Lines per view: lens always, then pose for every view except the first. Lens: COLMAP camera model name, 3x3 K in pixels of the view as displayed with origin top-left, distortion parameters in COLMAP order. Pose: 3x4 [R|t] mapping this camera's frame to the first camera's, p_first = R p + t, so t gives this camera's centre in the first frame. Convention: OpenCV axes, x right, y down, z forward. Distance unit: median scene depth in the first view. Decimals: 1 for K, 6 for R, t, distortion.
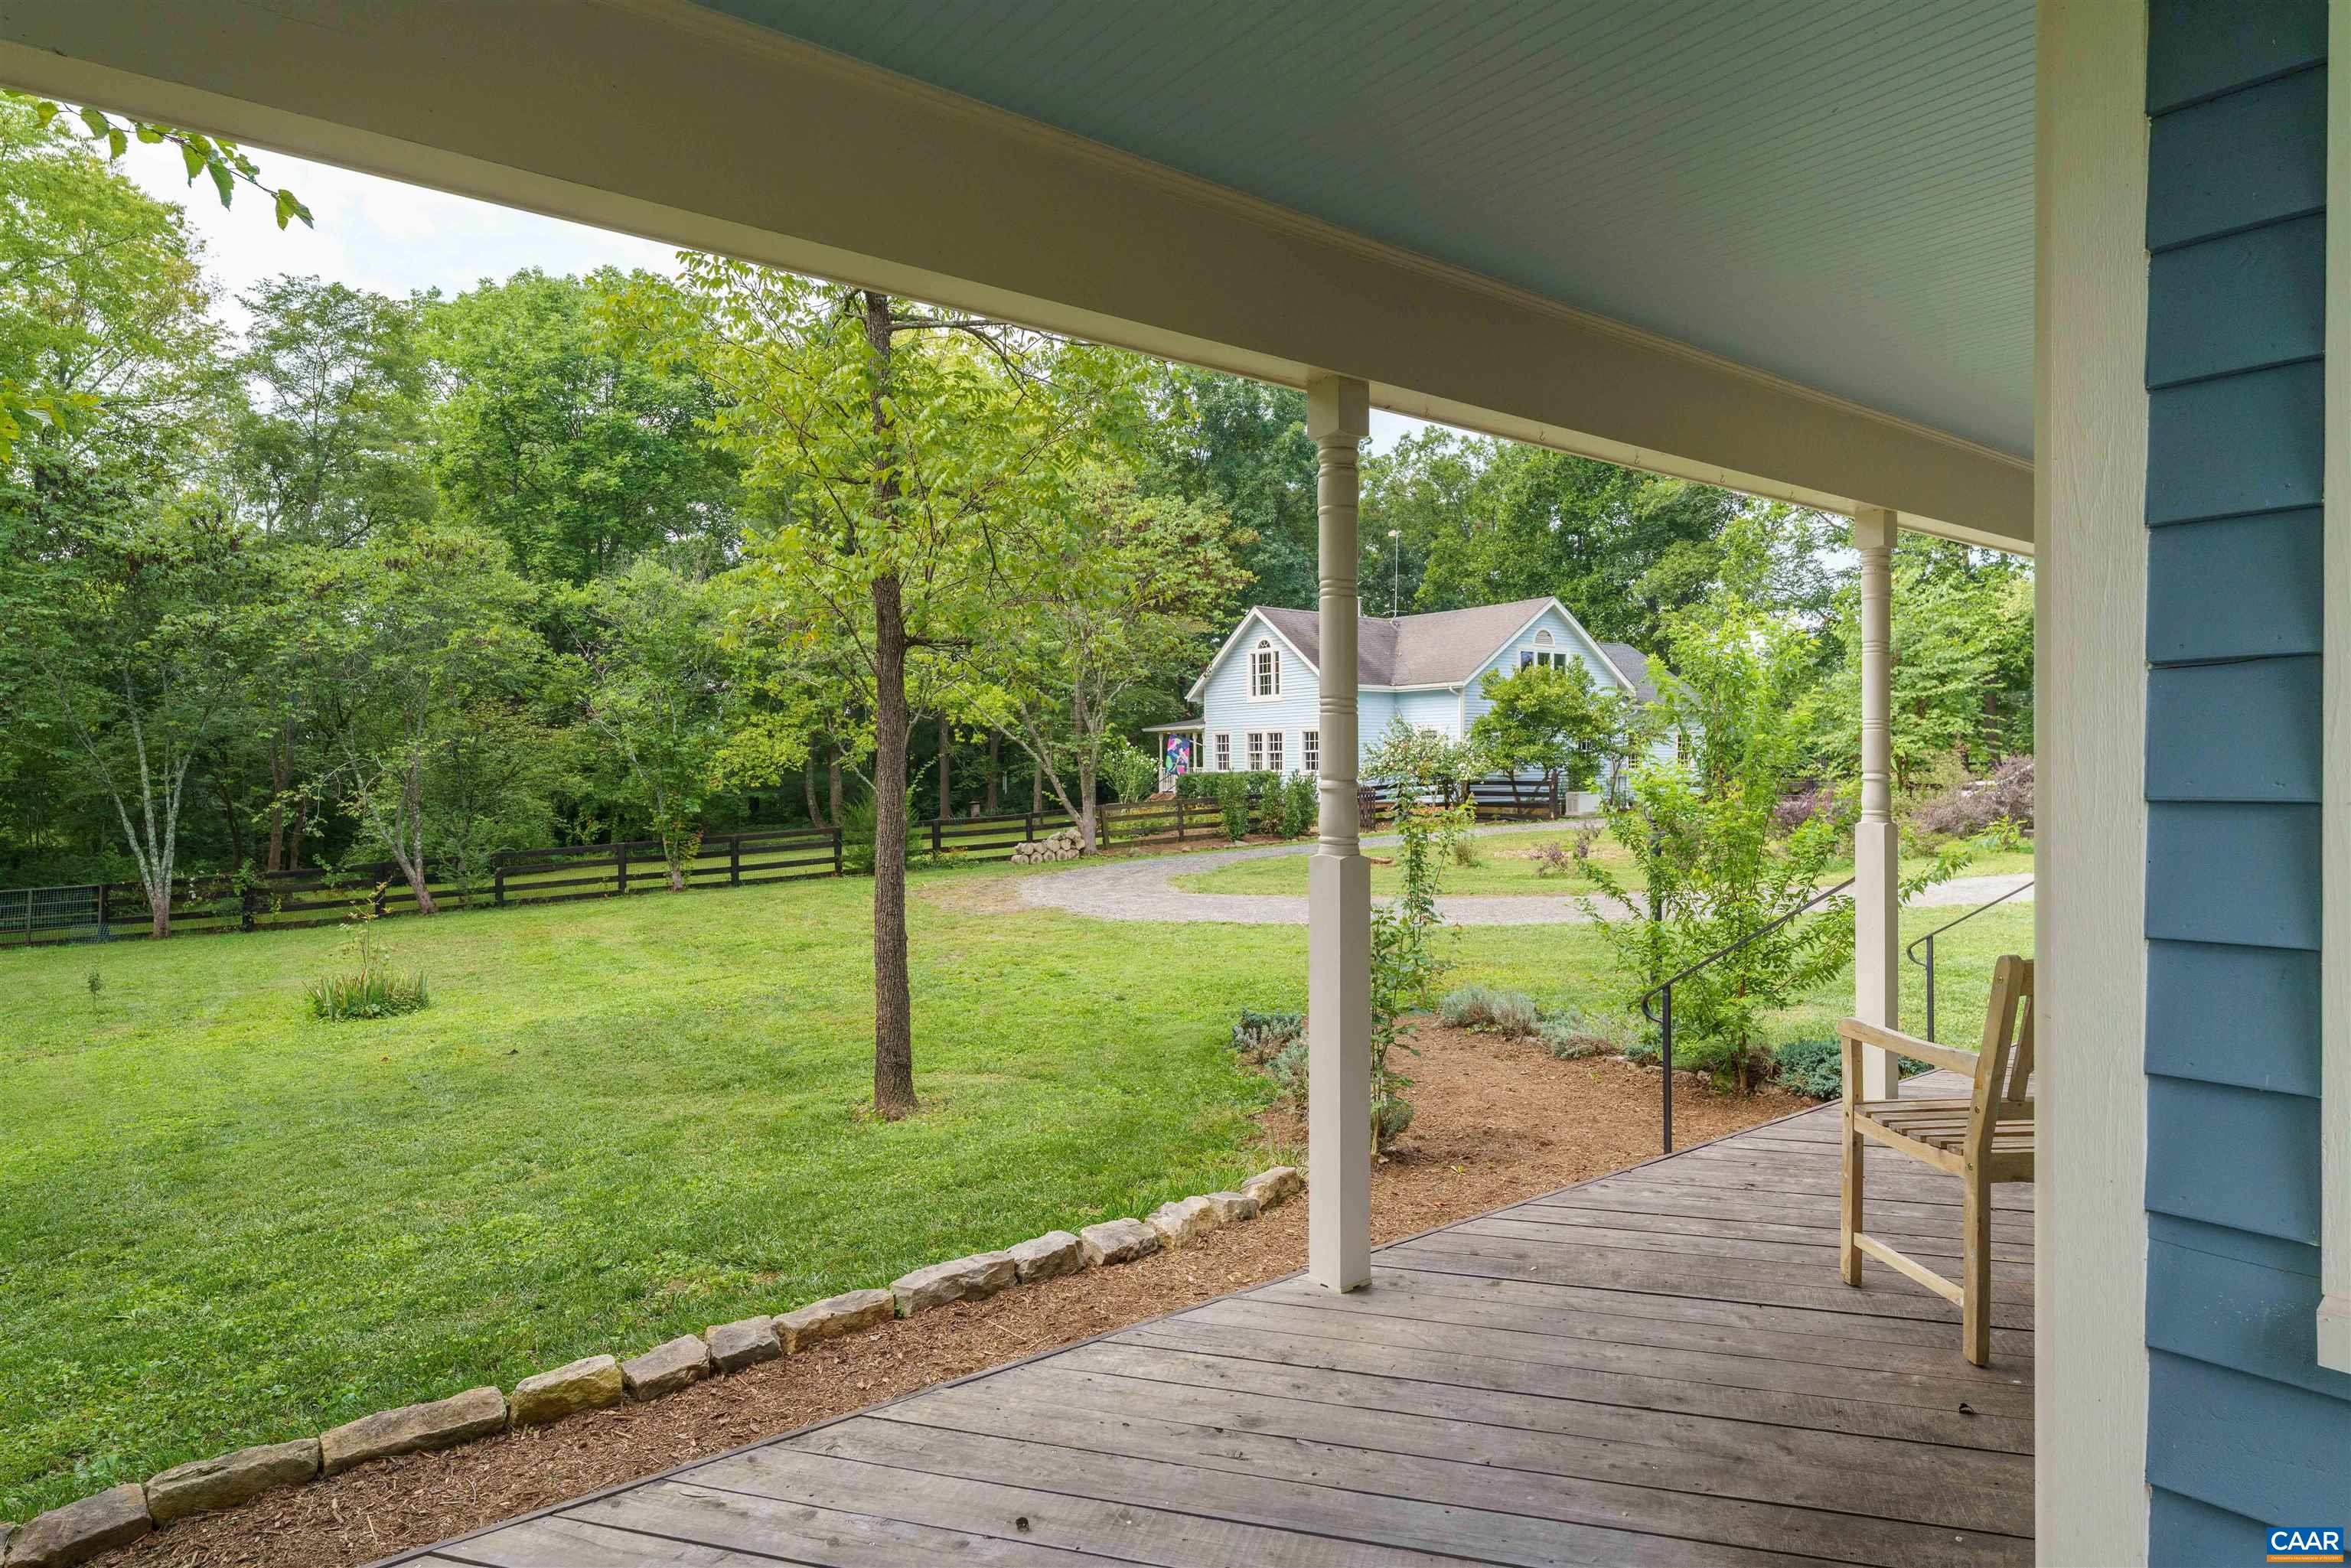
lens RADIAL K [[1366.1, 0, 1175.5], [0, 1366.1, 784.0], [0, 0, 1]] dist [0.004865, 0.000418]
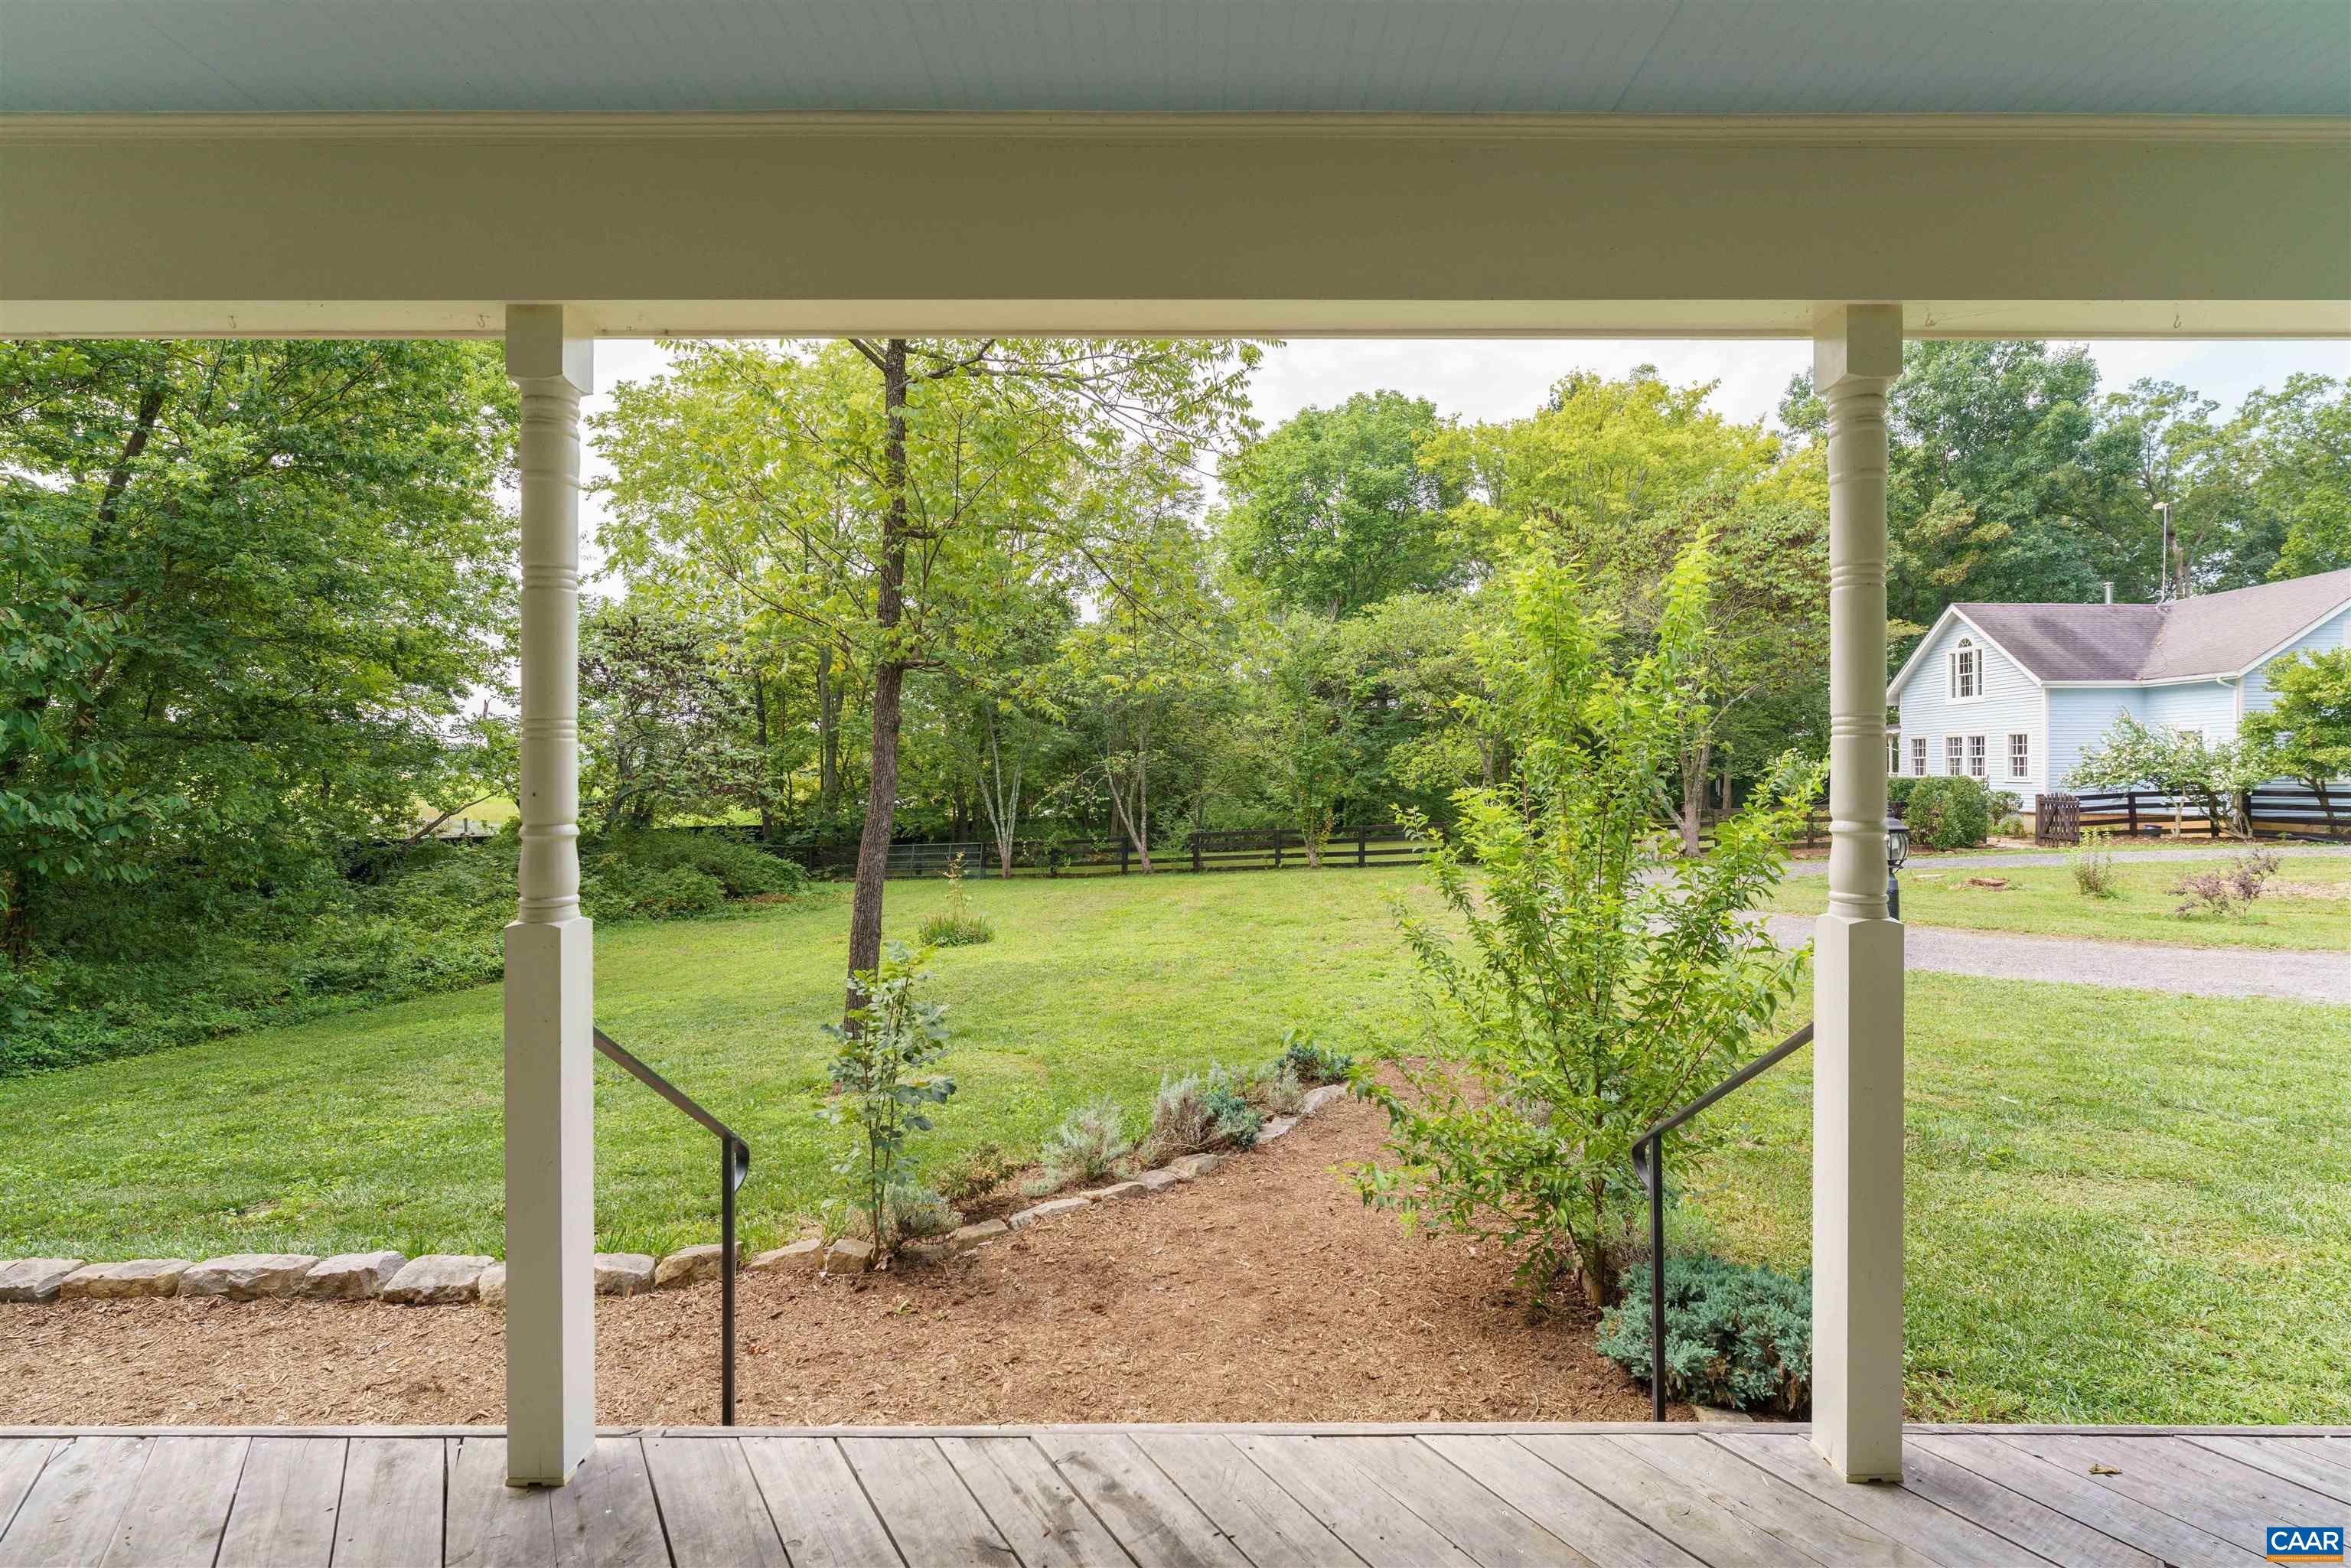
lens RADIAL K [[1067.0, 0, 1175.5], [0, 1067.0, 784.0], [0, 0, 1]] dist [-0.006272, 0.000301]
pose [[0.783960, 0.011067, -0.620713, 0.104318], [-0.010419, 0.999935, 0.004669, -0.002616], [0.620724, 0.002807, 0.784024, 0.094028]]
